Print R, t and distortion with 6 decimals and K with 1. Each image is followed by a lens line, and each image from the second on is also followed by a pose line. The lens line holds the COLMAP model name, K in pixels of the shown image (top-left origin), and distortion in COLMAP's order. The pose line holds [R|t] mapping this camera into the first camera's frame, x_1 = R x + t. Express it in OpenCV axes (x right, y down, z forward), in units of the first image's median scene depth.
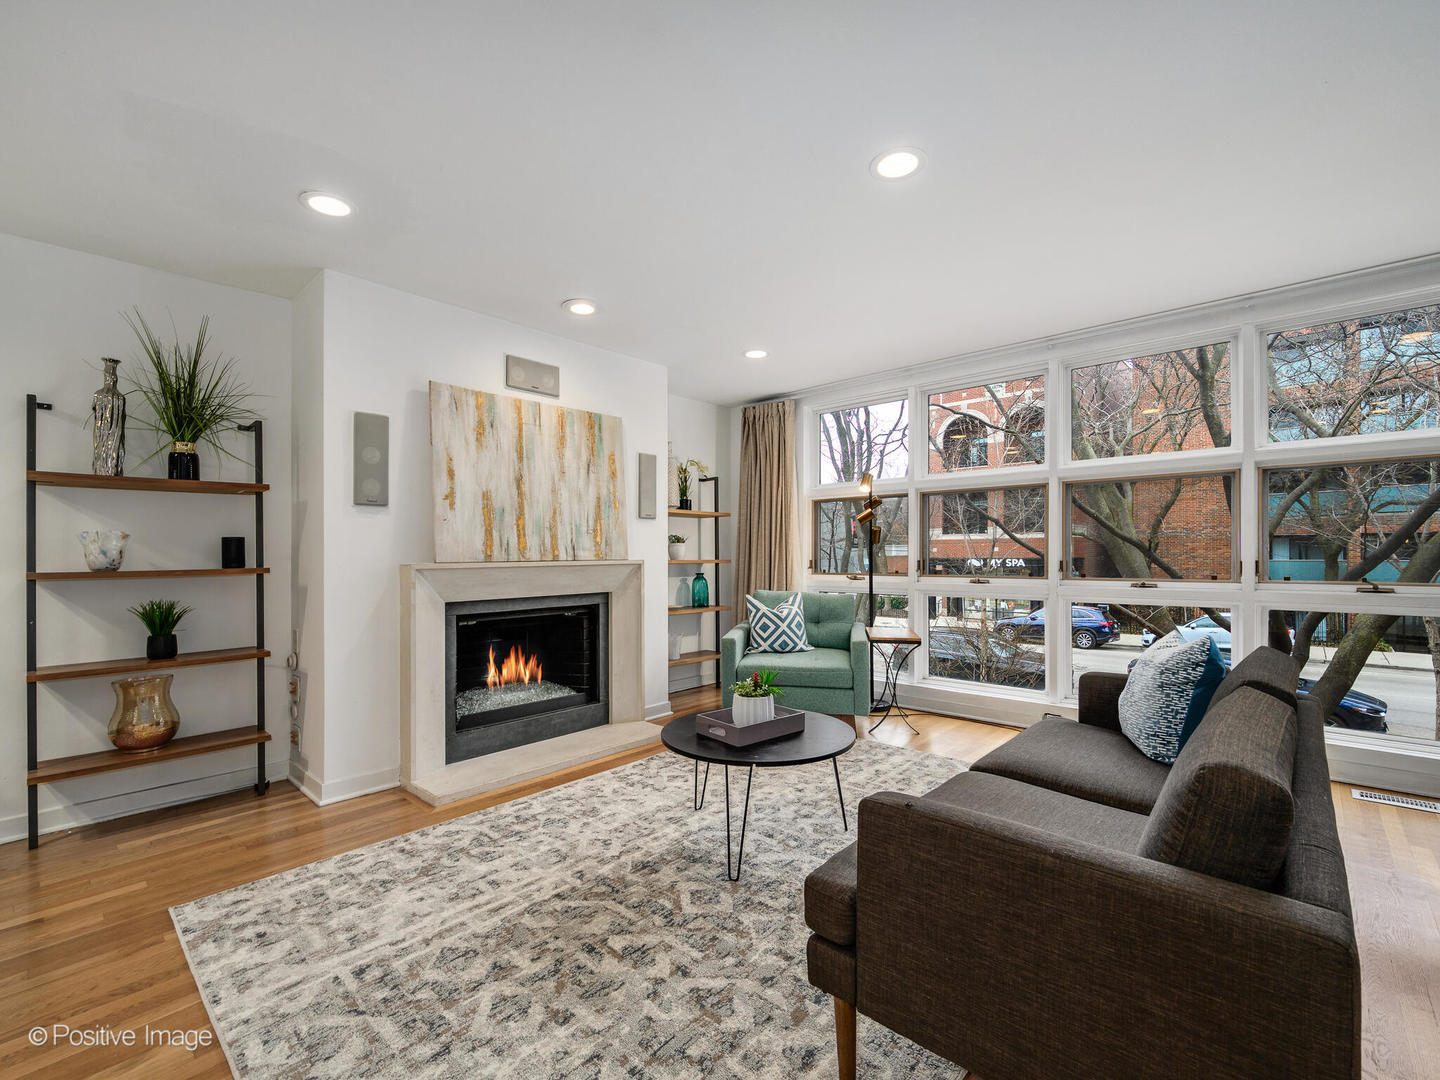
lens RADIAL K [[651.0, 0, 717.9], [0, 651.0, 569.6], [0, 0, 1]] dist [-0.000371, -0.000287]
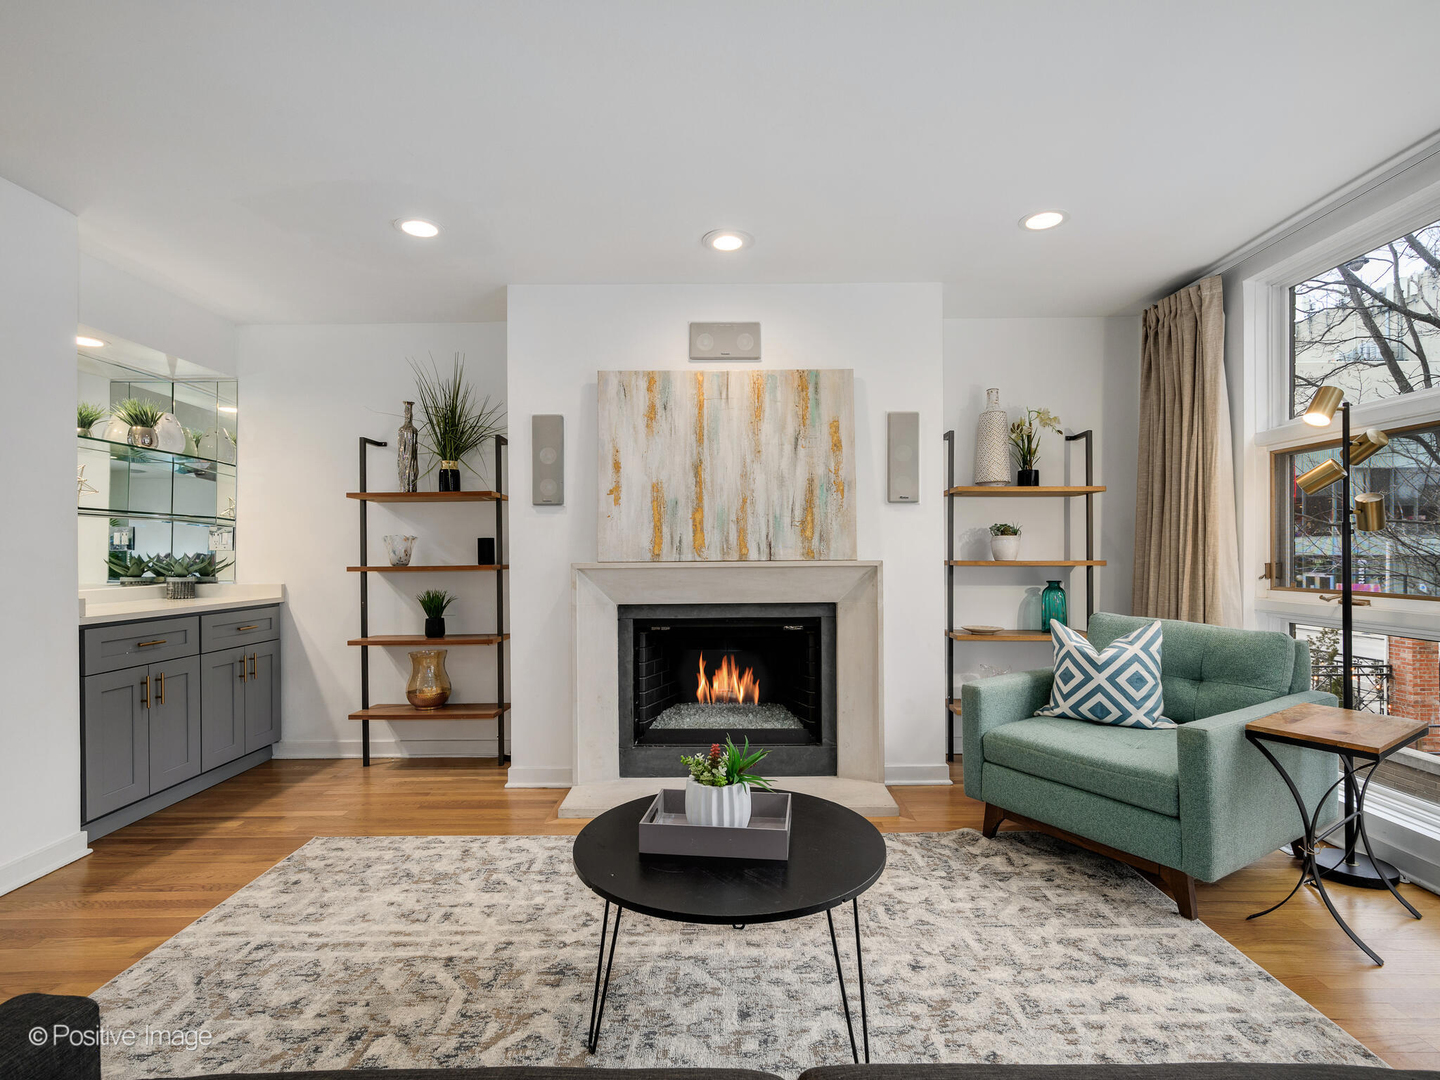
lens RADIAL K [[714.1, 0, 711.0], [0, 714.1, 566.4], [0, 0, 1]] dist [0.000125, -0.000847]
pose [[0.667585, 0.016498, -0.744350, 0.436610], [-0.015467, 0.999846, 0.008290, -0.015121], [0.744373, 0.005978, 0.667738, 0.414133]]
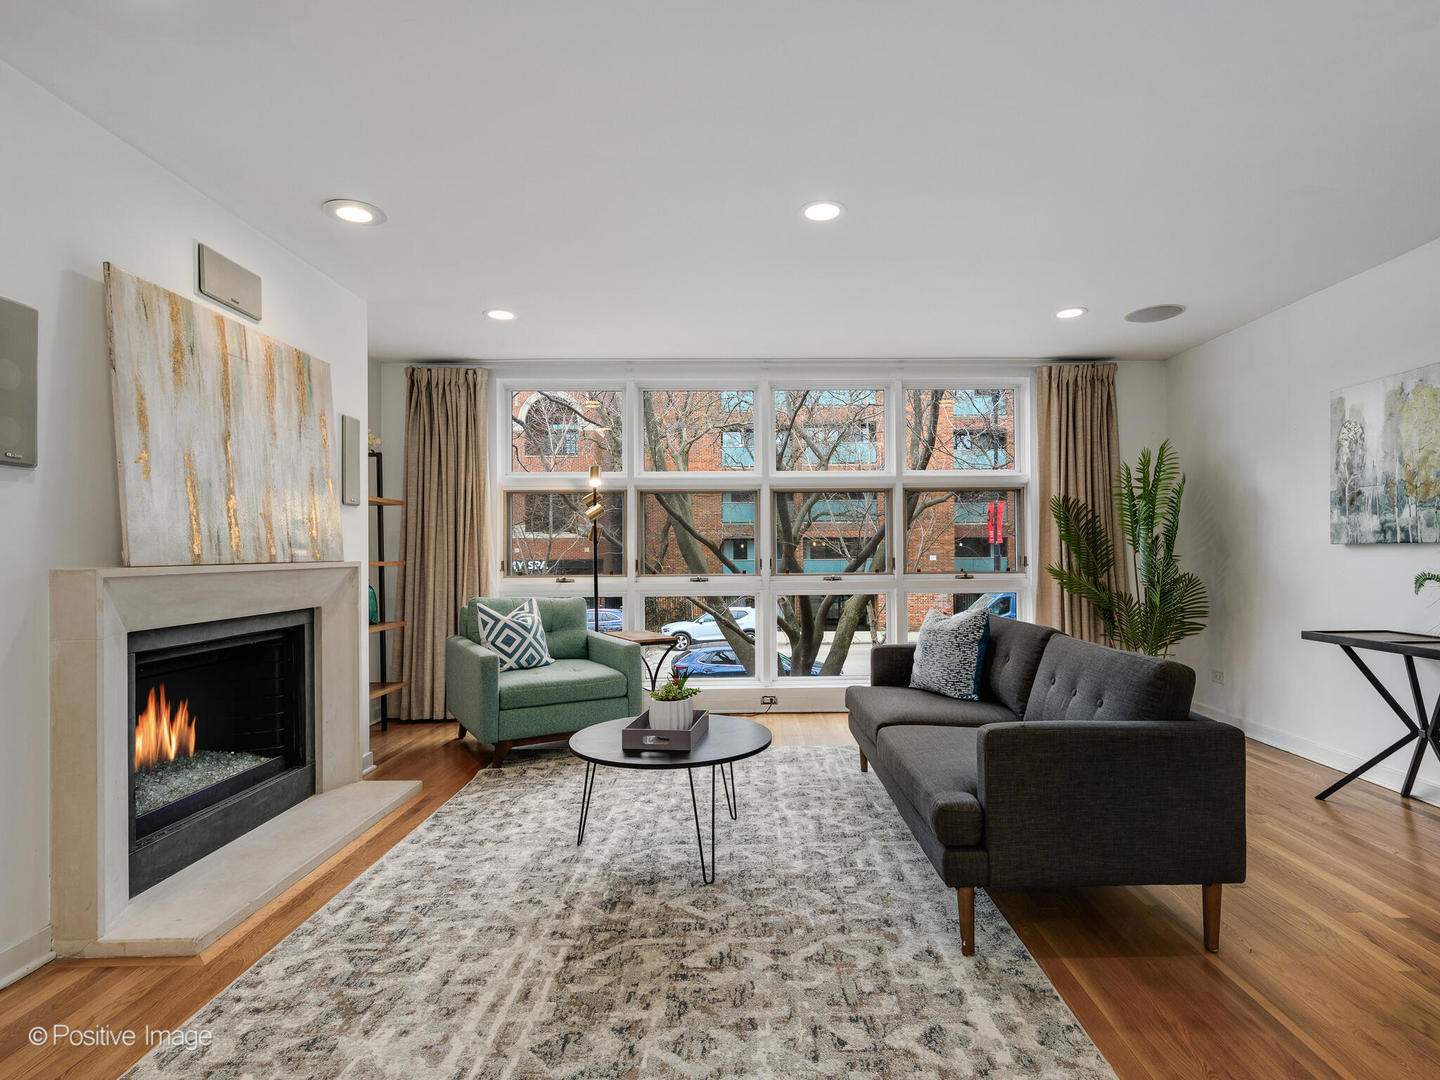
lens RADIAL K [[766.9, 0, 767.9], [0, 766.9, 568.7], [0, 0, 1]] dist [0.002142, 0.000255]
pose [[0.713014, -0.014434, 0.701001, -0.493260], [0.019893, 0.999802, 0.000353, 0.002847], [-0.700868, 0.013693, 0.713160, 0.072839]]
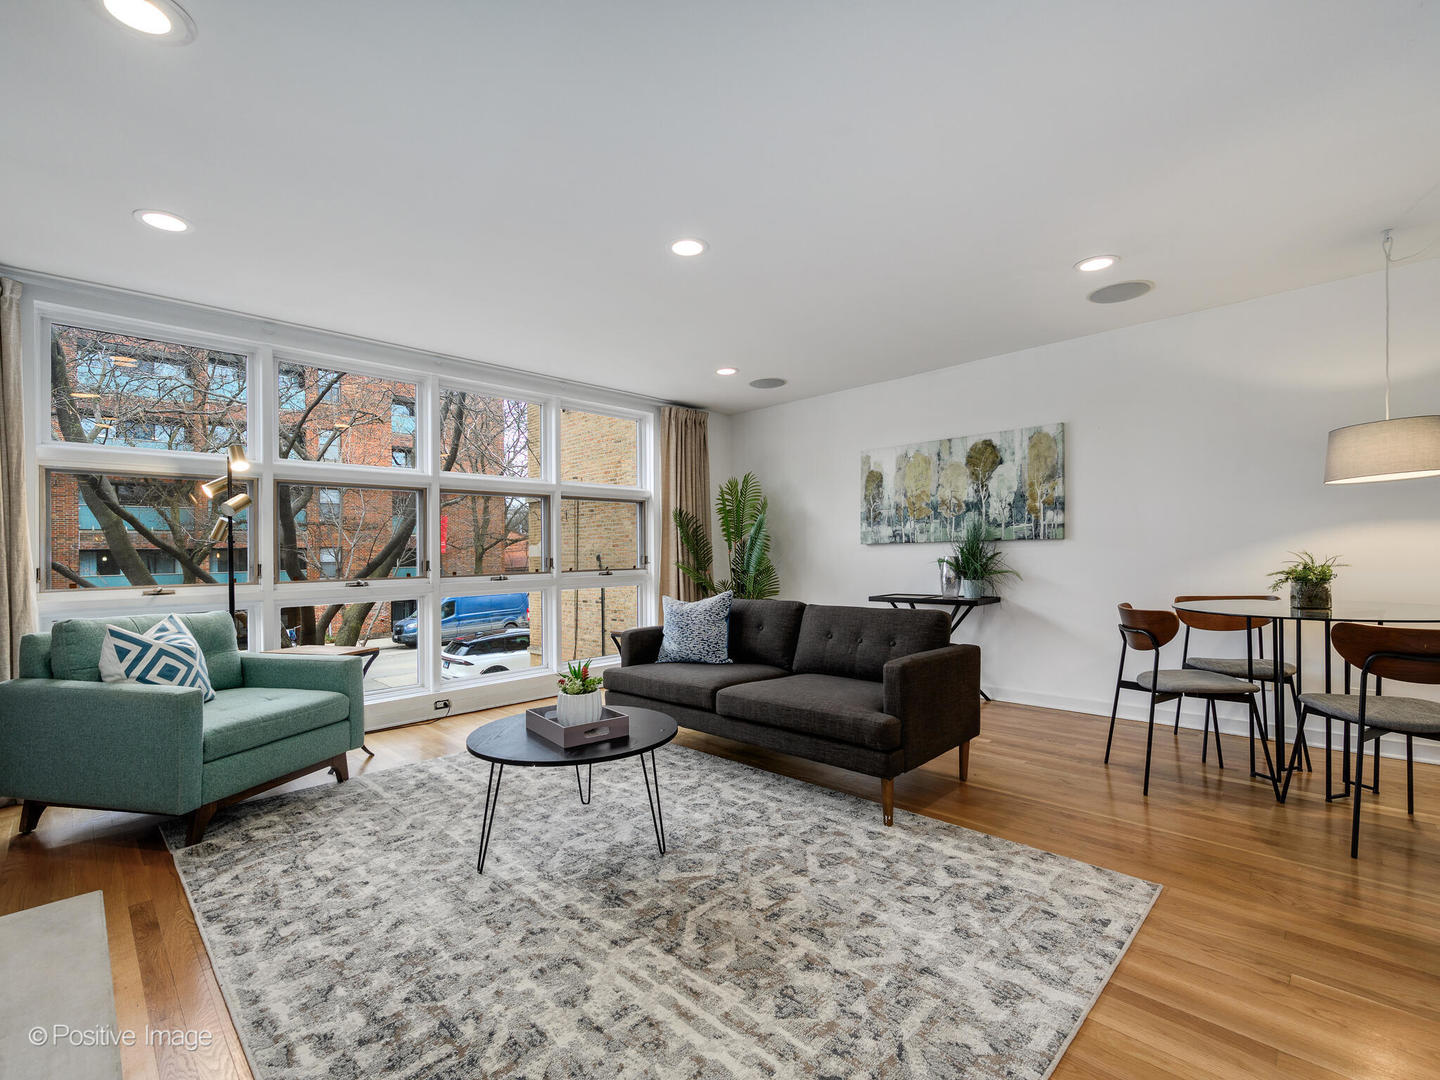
lens RADIAL K [[650.9, 0, 744.5], [0, 650.9, 581.8], [0, 0, 1]] dist [0.000571, 0.000086]
pose [[0.005920, -0.032706, 0.999447, -0.690124], [0.044692, 0.998475, 0.032410, 0.010647], [-0.998983, 0.044476, 0.007373, 0.579056]]
